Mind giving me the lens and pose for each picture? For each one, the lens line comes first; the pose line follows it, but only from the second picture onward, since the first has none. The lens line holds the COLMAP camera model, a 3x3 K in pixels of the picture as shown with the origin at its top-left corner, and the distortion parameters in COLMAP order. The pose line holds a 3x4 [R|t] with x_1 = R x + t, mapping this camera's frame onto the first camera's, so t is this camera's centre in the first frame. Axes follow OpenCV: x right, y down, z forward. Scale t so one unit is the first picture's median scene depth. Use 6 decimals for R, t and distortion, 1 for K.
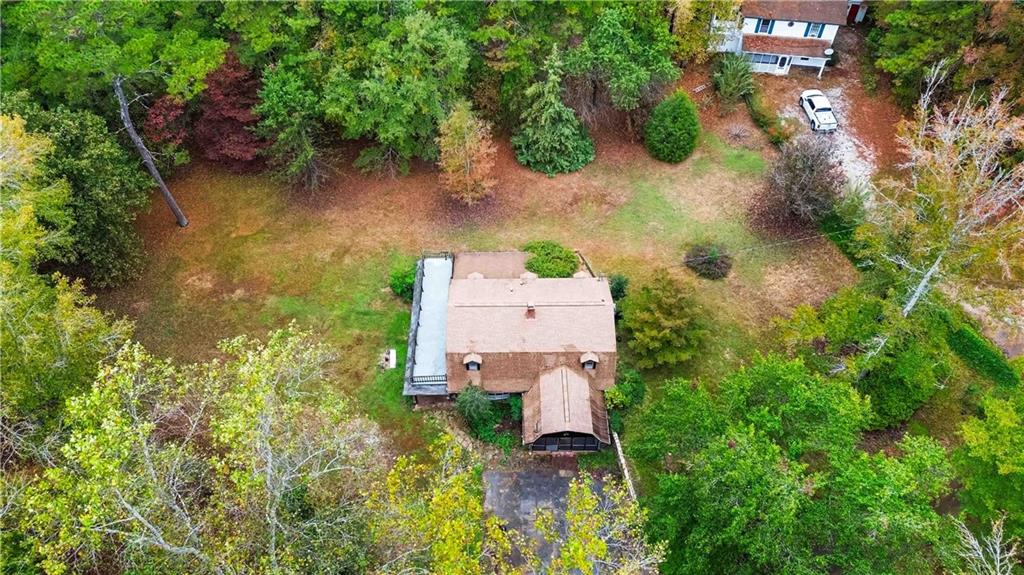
lens RADIAL K [[716.4, 0, 510.3], [0, 716.4, 293.5], [0, 0, 1]] dist [0.068950, -0.076511]
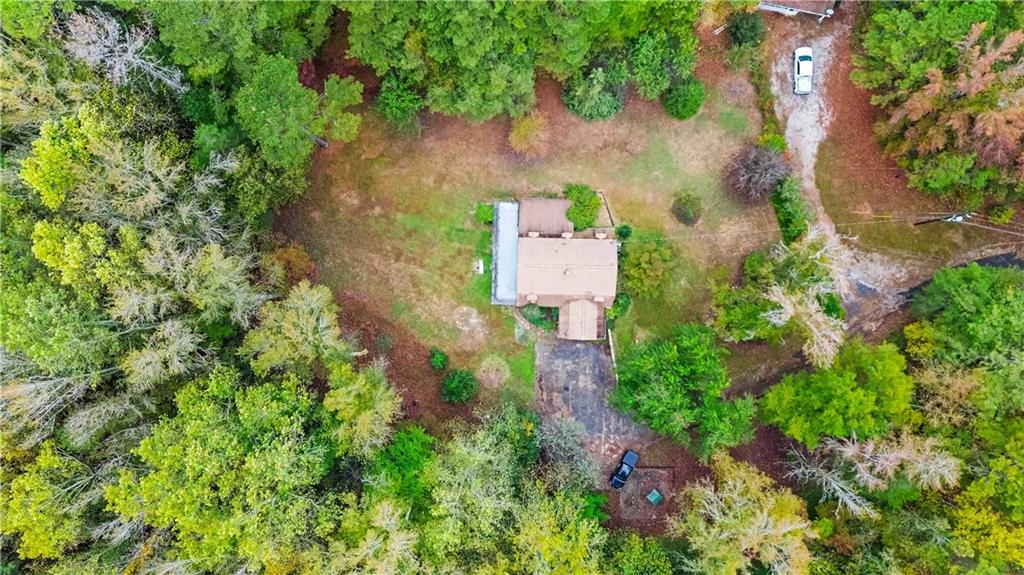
lens RADIAL K [[716.4, 0, 510.3], [0, 716.4, 293.5], [0, 0, 1]] dist [0.068950, -0.076511]
pose [[0.999390, 0.033936, -0.008242, -0.077262], [-0.020796, 0.767899, 0.640233, -0.866647], [0.028056, -0.639671, 0.768137, -0.283529]]
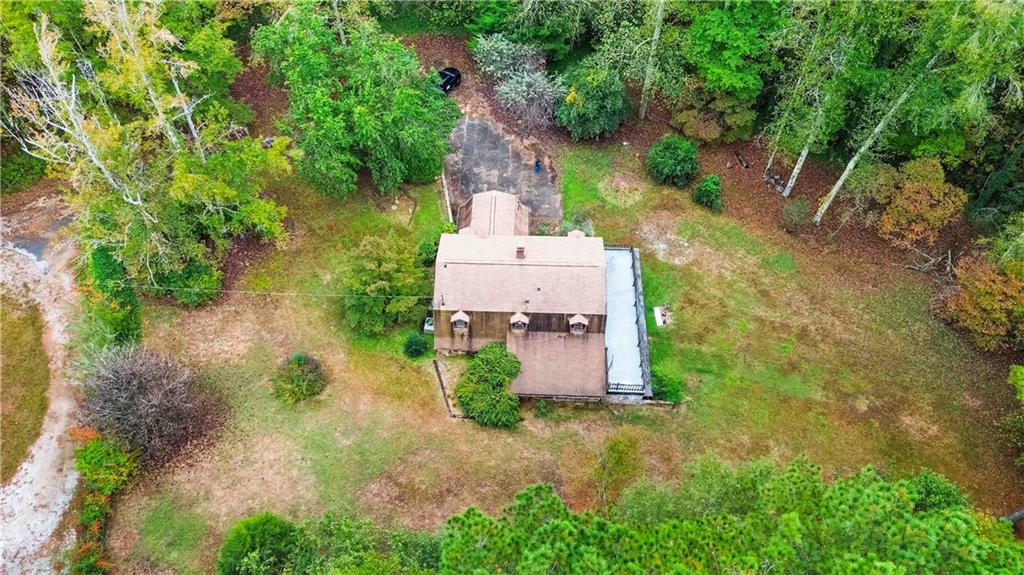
lens RADIAL K [[716.4, 0, 510.3], [0, 716.4, 293.5], [0, 0, 1]] dist [0.068950, -0.076511]
pose [[-0.999246, -0.027753, 0.027149, 0.012145], [0.033409, -0.258472, 0.965441, -0.810201], [-0.019777, 0.965620, 0.259204, 0.680852]]
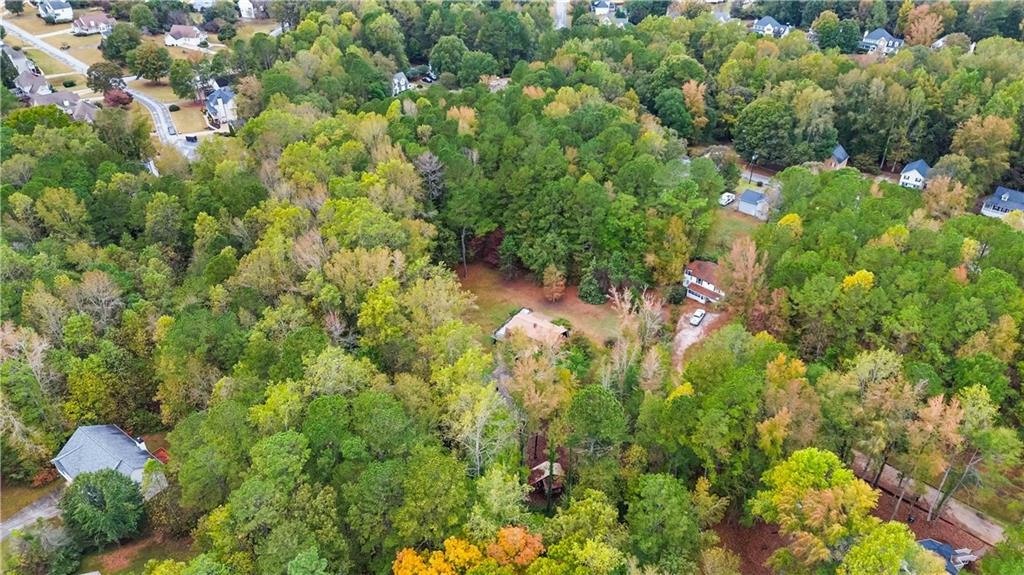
lens RADIAL K [[716.4, 0, 510.3], [0, 716.4, 293.5], [0, 0, 1]] dist [0.068950, -0.076511]
pose [[0.828400, 0.314772, -0.463328, 1.133604], [-0.432615, 0.884969, -0.172264, 0.410442], [0.355807, 0.343146, 0.869283, -1.514514]]
